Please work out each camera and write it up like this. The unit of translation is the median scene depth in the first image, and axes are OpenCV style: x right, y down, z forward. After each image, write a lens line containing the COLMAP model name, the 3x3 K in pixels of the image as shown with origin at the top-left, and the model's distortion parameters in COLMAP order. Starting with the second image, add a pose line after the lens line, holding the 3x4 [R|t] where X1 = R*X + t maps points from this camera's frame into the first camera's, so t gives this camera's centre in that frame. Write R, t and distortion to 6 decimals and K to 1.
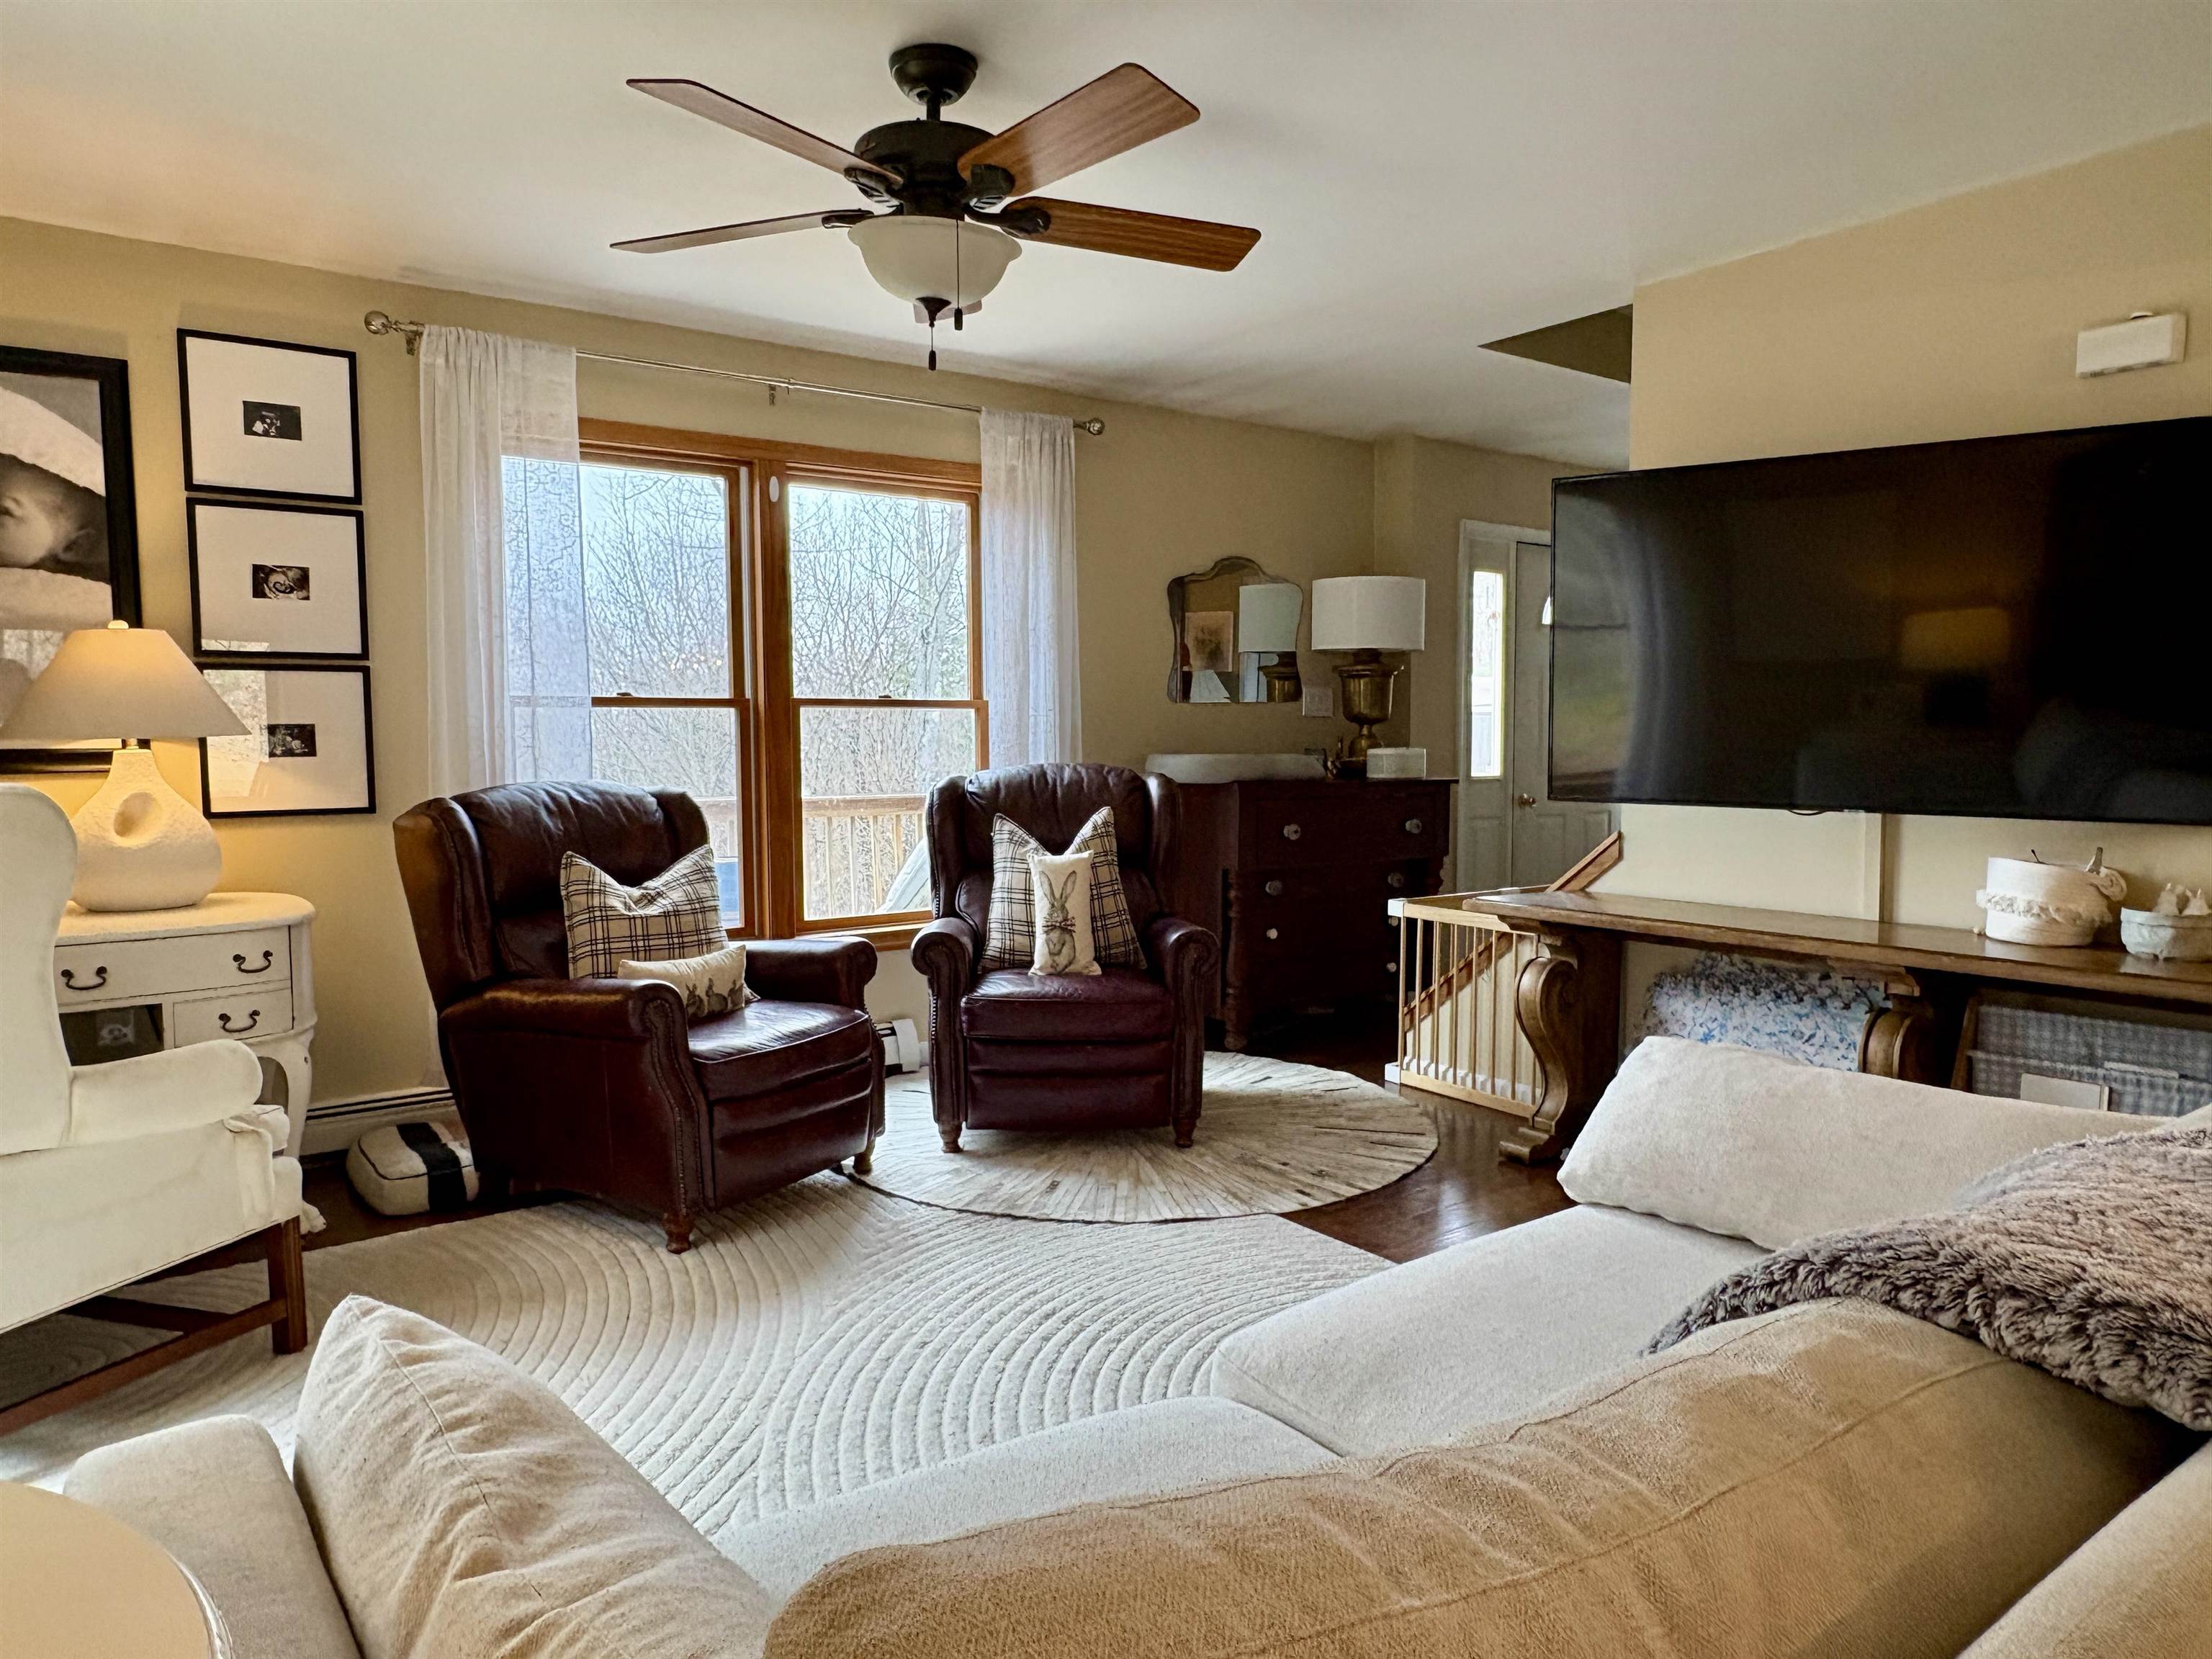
lens RADIAL K [[1453.5, 0, 1108.6], [0, 1453.5, 827.2], [0, 0, 1]] dist [-0.015291, -0.000285]
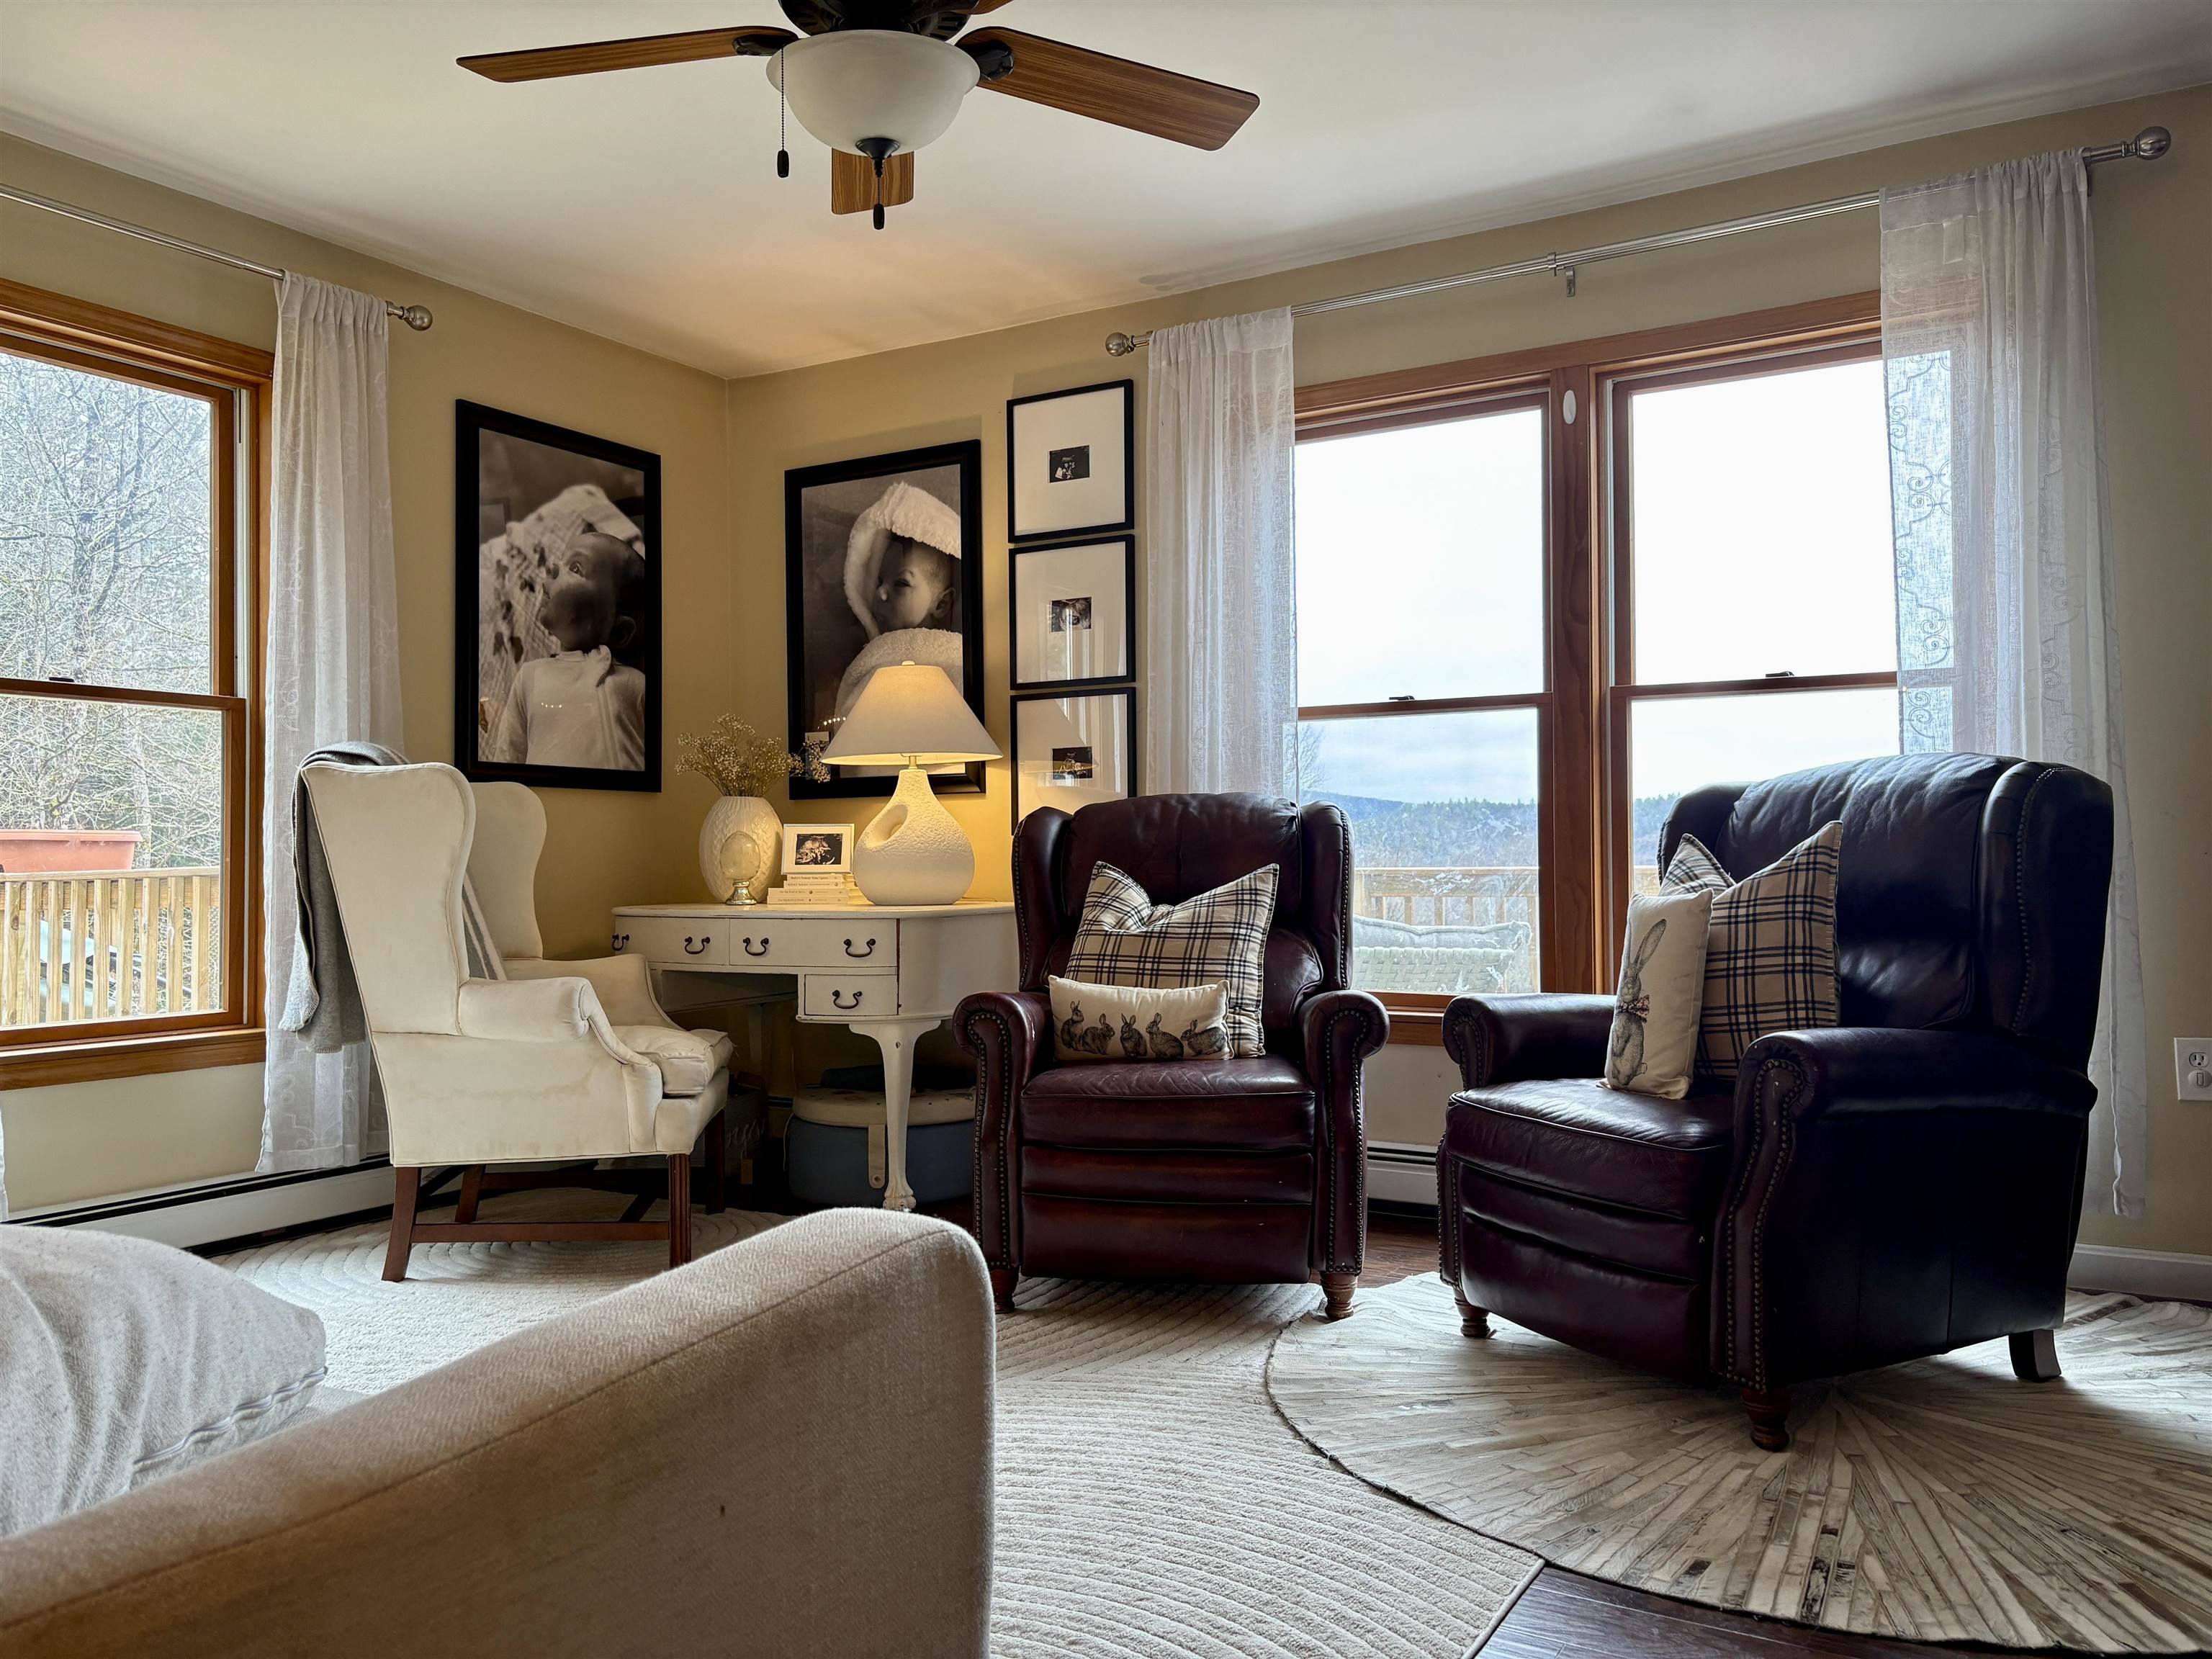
lens RADIAL K [[1680.2, 0, 1105.8], [0, 1680.2, 824.6], [0, 0, 1]] dist [0.048276, -0.052537]
pose [[0.381393, -0.021604, -0.924160, 0.586374], [-0.058737, 0.997140, -0.047550, 0.042449], [0.922545, 0.072418, 0.379033, 0.583532]]
